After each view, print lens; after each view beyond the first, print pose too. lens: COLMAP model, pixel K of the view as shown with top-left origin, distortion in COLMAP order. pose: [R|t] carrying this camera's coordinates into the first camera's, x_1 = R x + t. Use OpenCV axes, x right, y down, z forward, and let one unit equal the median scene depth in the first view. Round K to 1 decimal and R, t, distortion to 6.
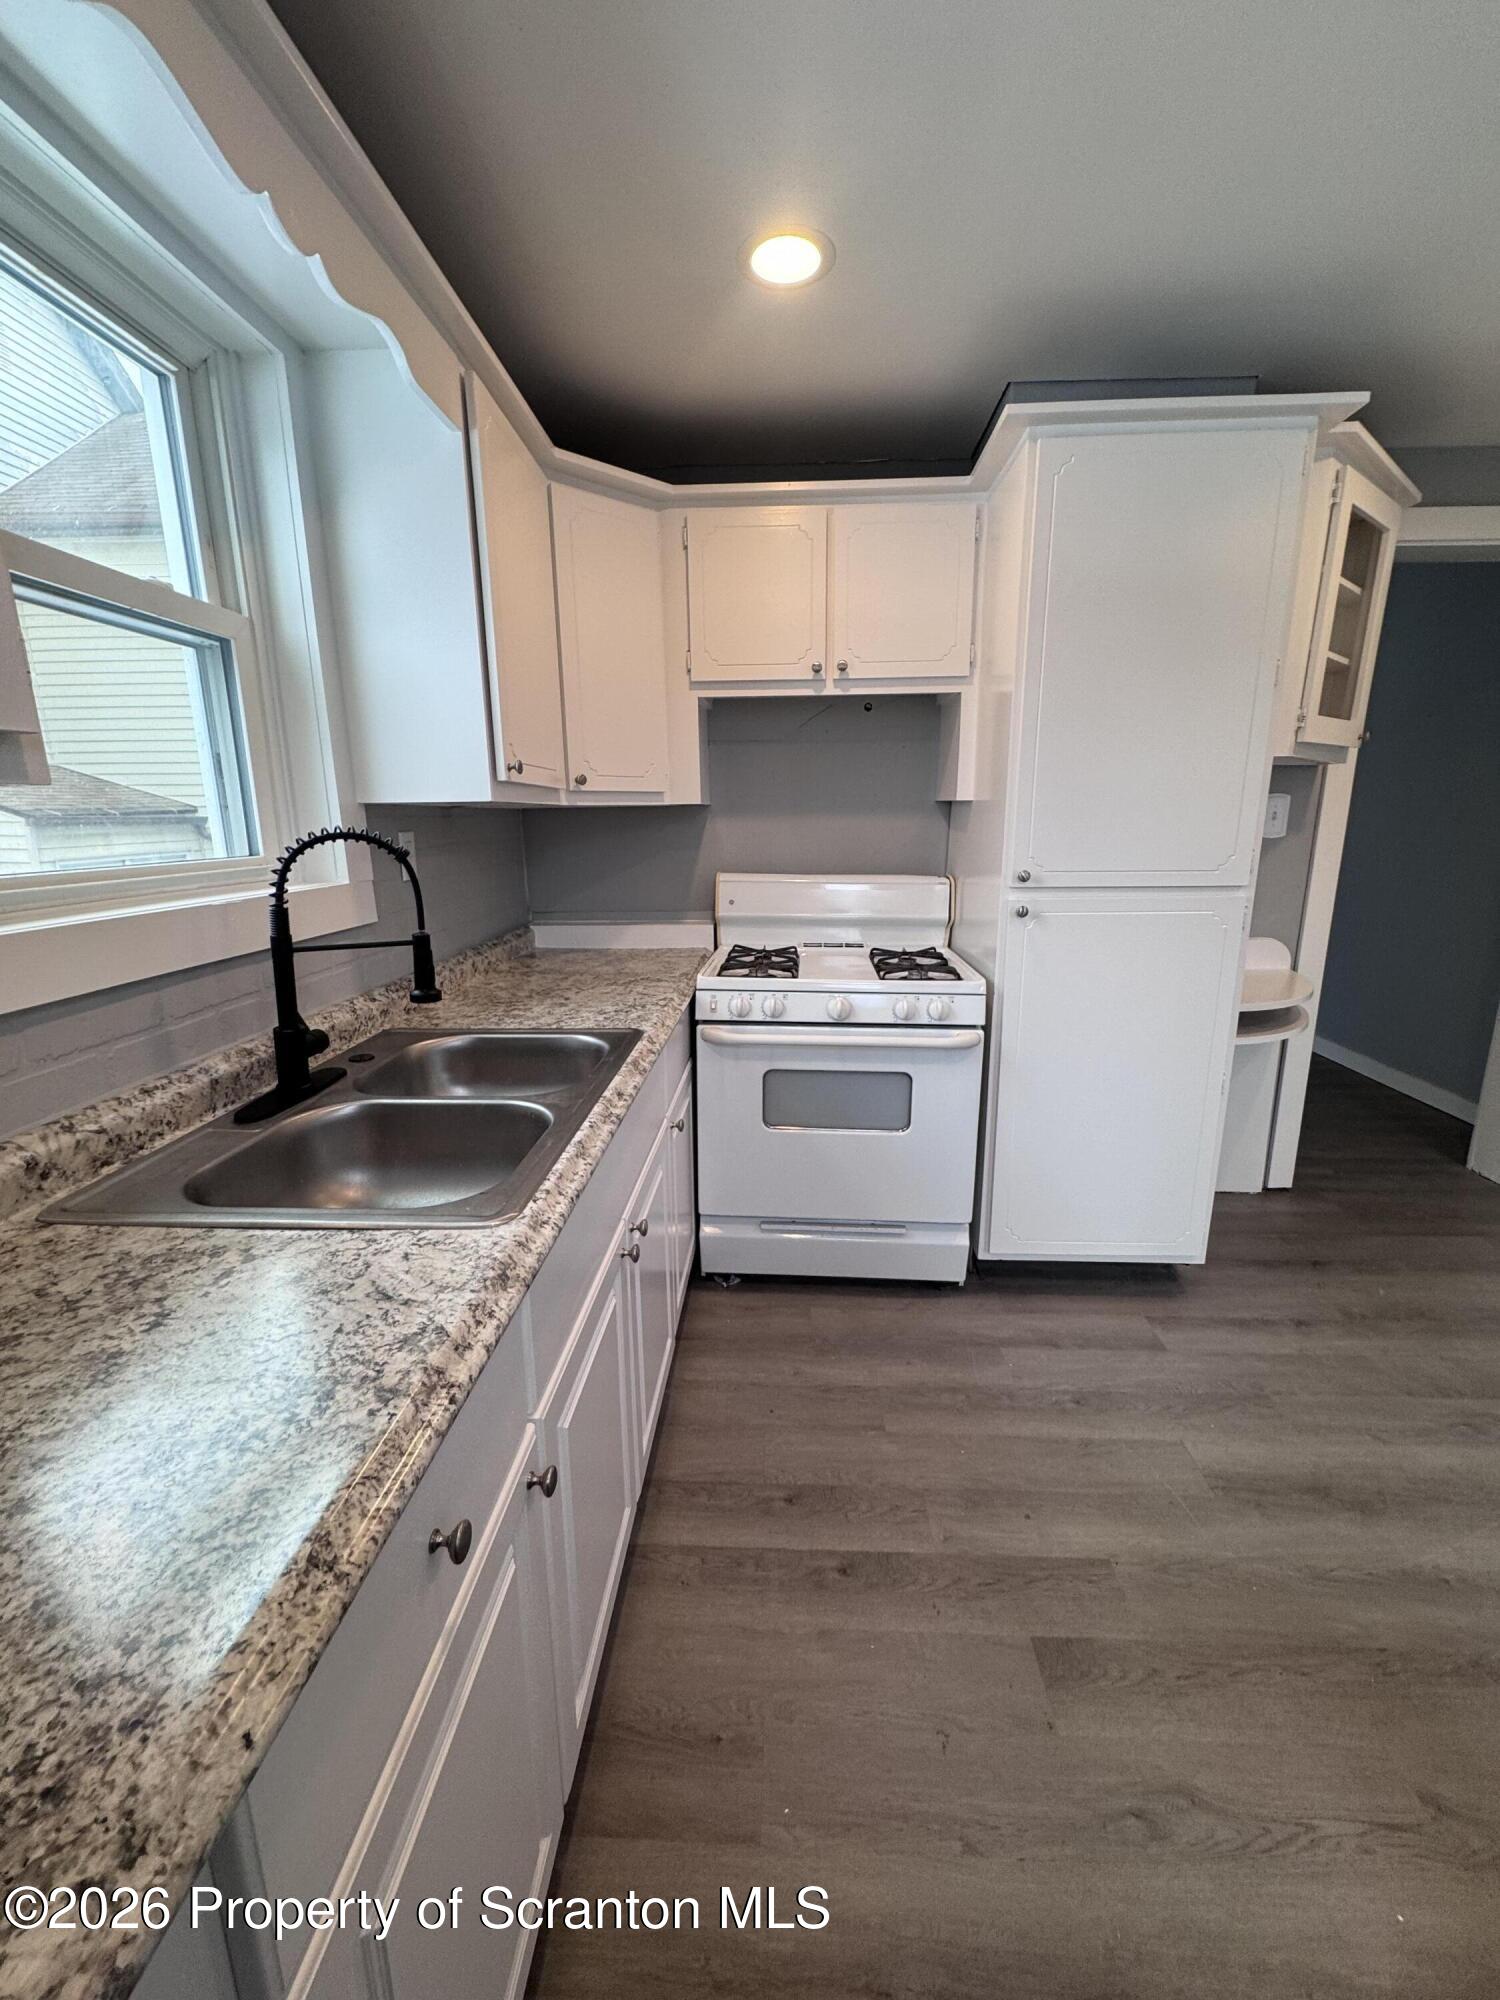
lens RADIAL K [[794.9, 0, 753.4], [0, 794.9, 999.6], [0, 0, 1]] dist [-0.001072, -0.000106]
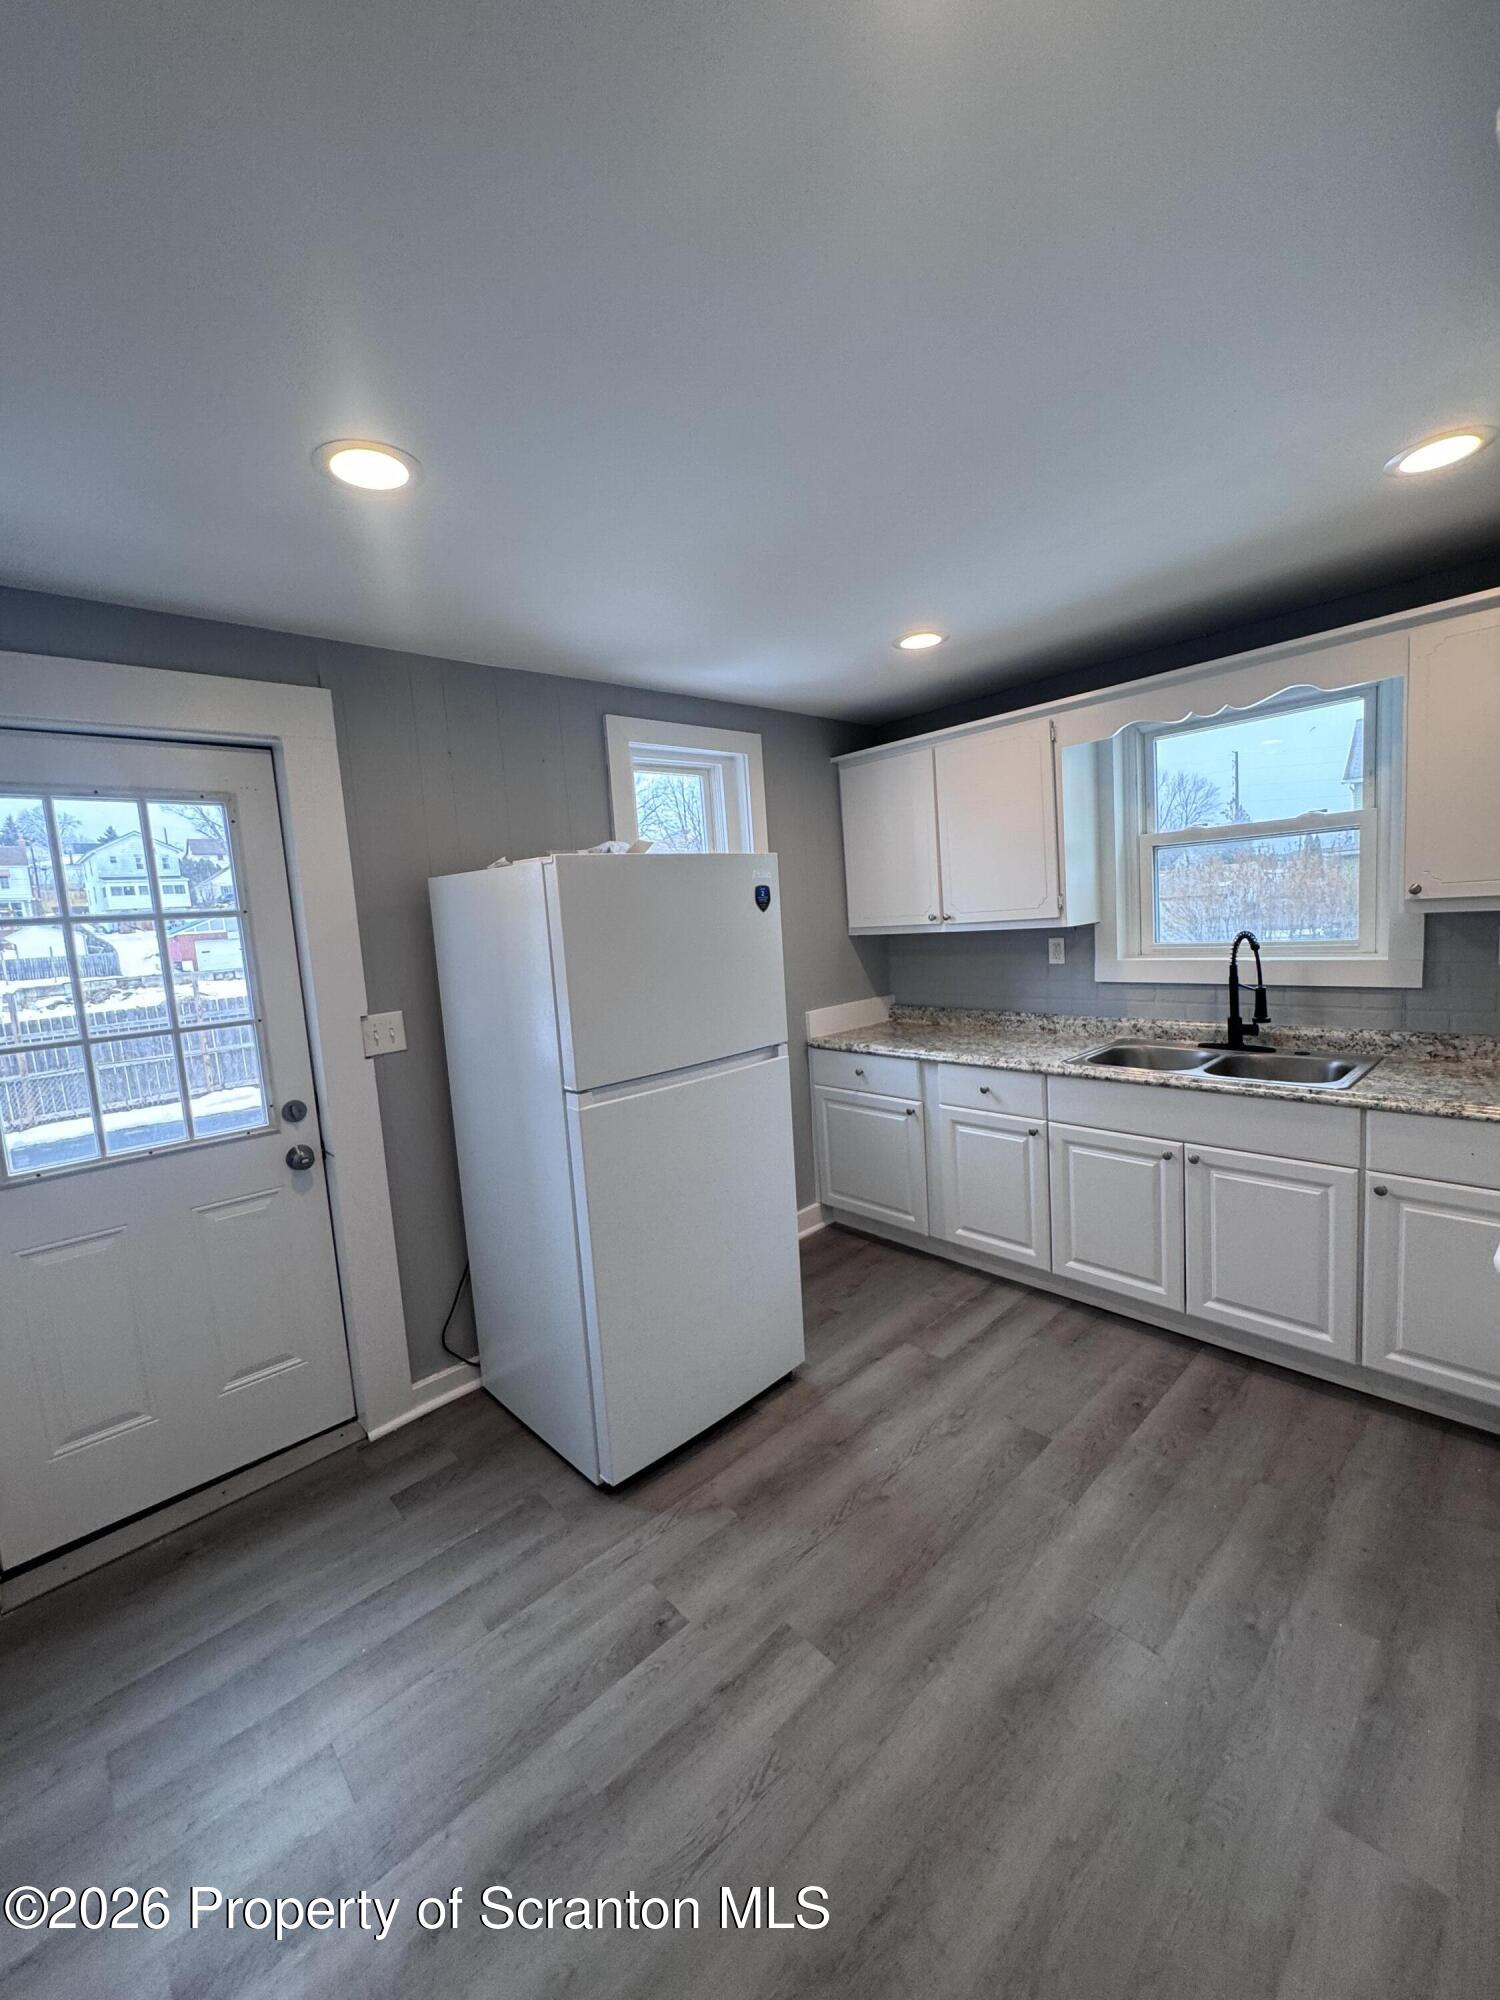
lens RADIAL K [[794.9, 0, 753.4], [0, 794.9, 999.6], [0, 0, 1]] dist [-0.001072, -0.000106]
pose [[-0.700725, 0.133353, -0.700857, 1.605825], [-0.087146, 0.959020, 0.269604, -0.414965], [0.708089, 0.249996, -0.660388, 1.249054]]
